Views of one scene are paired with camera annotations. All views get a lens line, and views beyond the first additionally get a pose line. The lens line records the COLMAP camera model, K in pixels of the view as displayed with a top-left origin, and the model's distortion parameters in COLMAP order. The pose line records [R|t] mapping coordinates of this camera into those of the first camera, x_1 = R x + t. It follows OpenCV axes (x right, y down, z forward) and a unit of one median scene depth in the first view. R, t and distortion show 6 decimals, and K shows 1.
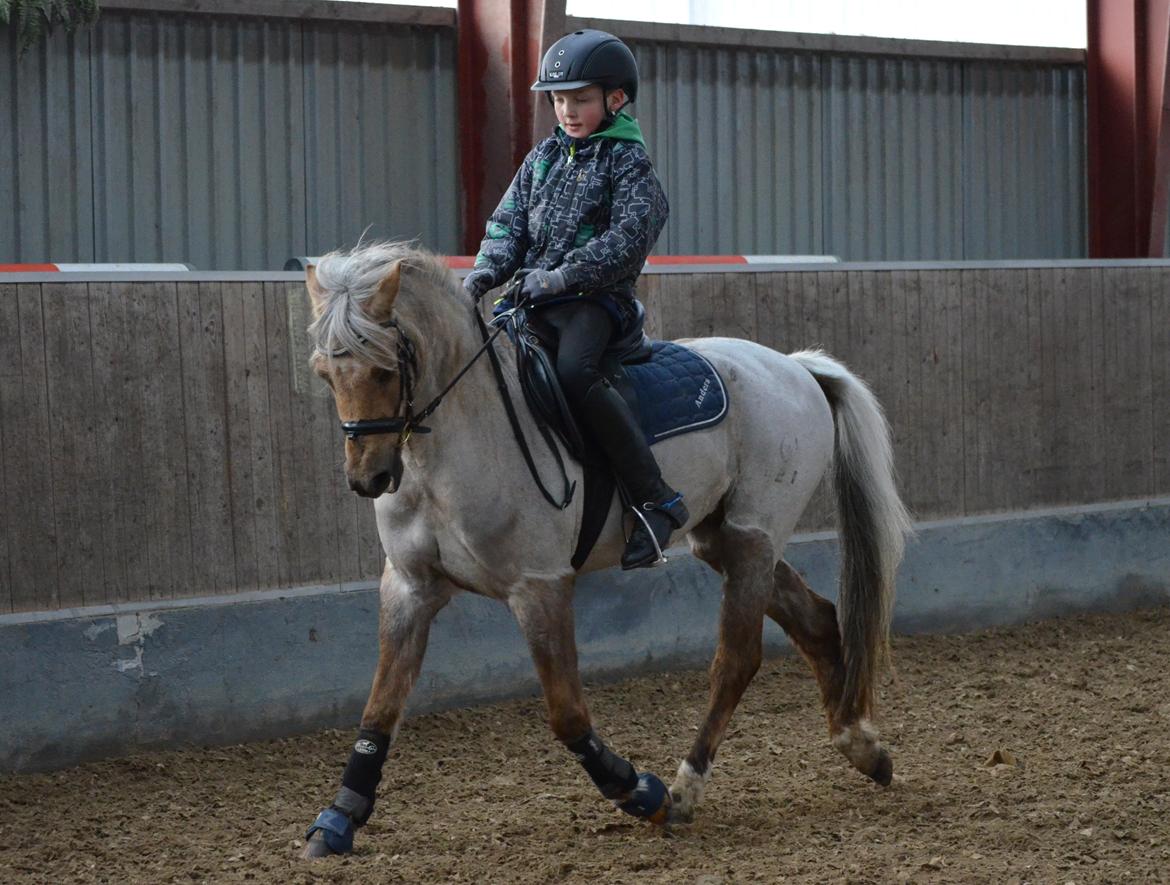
lens RADIAL K [[850.5, 0, 585.0], [0, 850.5, 442.5], [0, 0, 1]] dist [0.009425, -0.001232]
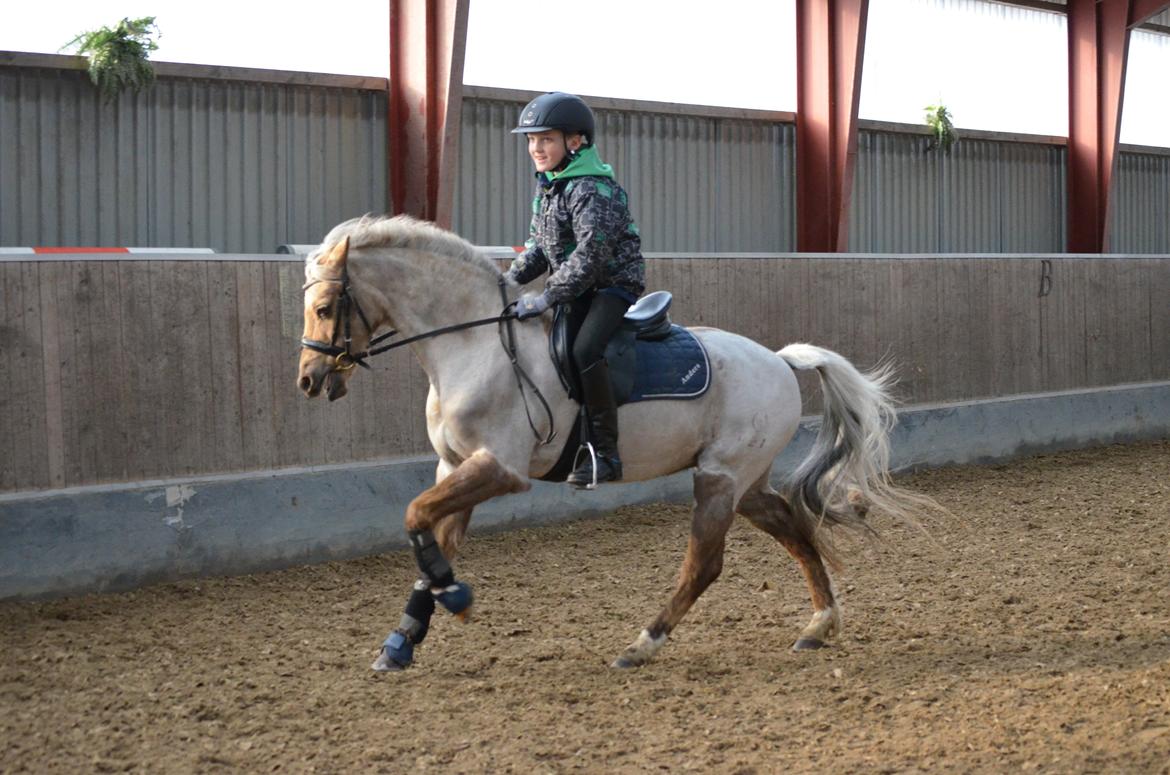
lens RADIAL K [[574.5, 0, 585.0], [0, 574.5, 370.9], [0, 0, 1]] dist [-0.000657, 0.000169]
pose [[0.999885, 0.009031, 0.012205, 0.164220], [-0.009010, 0.999958, -0.001779, -0.002102], [-0.012220, 0.001669, 0.999924, -0.000755]]
